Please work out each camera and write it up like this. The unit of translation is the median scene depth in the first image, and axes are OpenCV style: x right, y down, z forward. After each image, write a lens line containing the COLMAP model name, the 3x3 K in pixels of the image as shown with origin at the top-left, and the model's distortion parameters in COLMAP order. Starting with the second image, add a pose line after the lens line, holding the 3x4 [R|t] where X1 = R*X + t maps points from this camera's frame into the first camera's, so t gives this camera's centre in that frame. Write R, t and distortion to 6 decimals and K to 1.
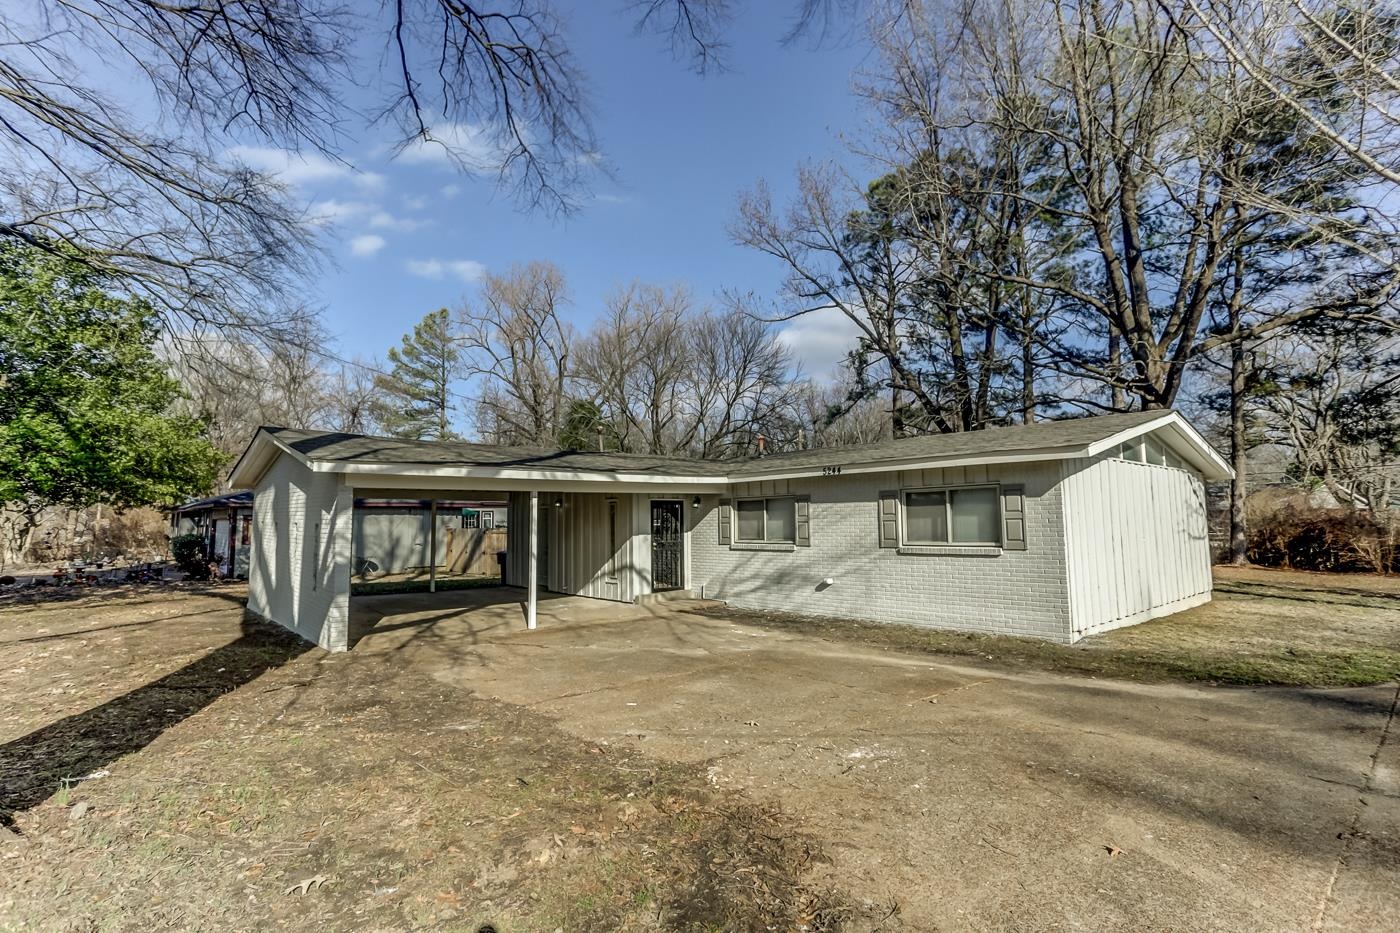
lens RADIAL K [[729.0, 0, 694.6], [0, 729.0, 433.9], [0, 0, 1]] dist [-0.059370, 0.026466]
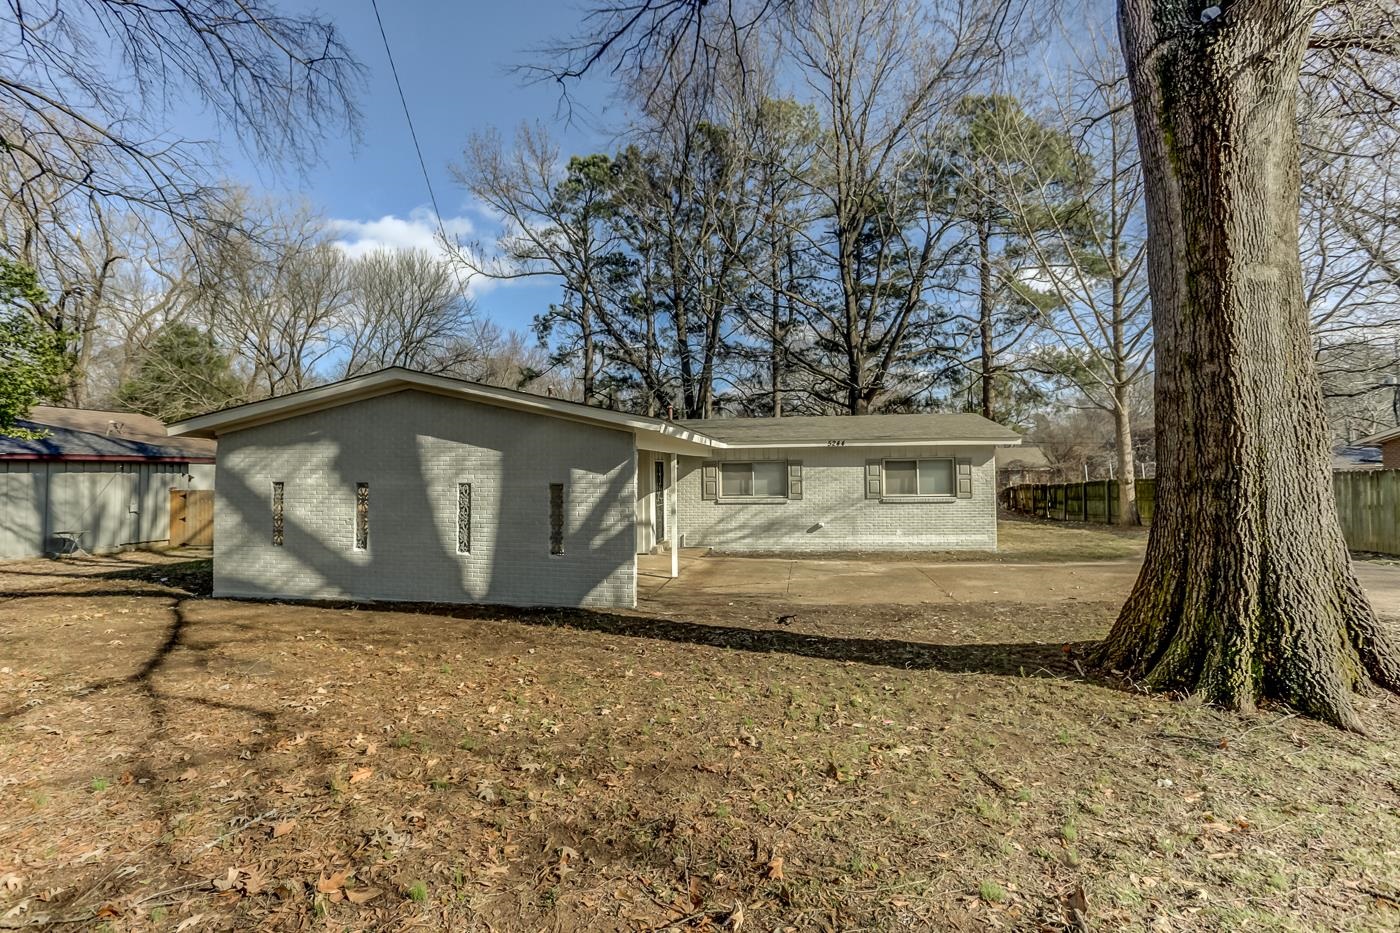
lens RADIAL K [[729.0, 0, 694.6], [0, 729.0, 433.9], [0, 0, 1]] dist [-0.059370, 0.026466]
pose [[0.732988, 0.035836, 0.679297, -0.797935], [-0.079078, 0.996330, 0.032767, 0.009348], [-0.675630, -0.077735, 0.733131, 0.170599]]
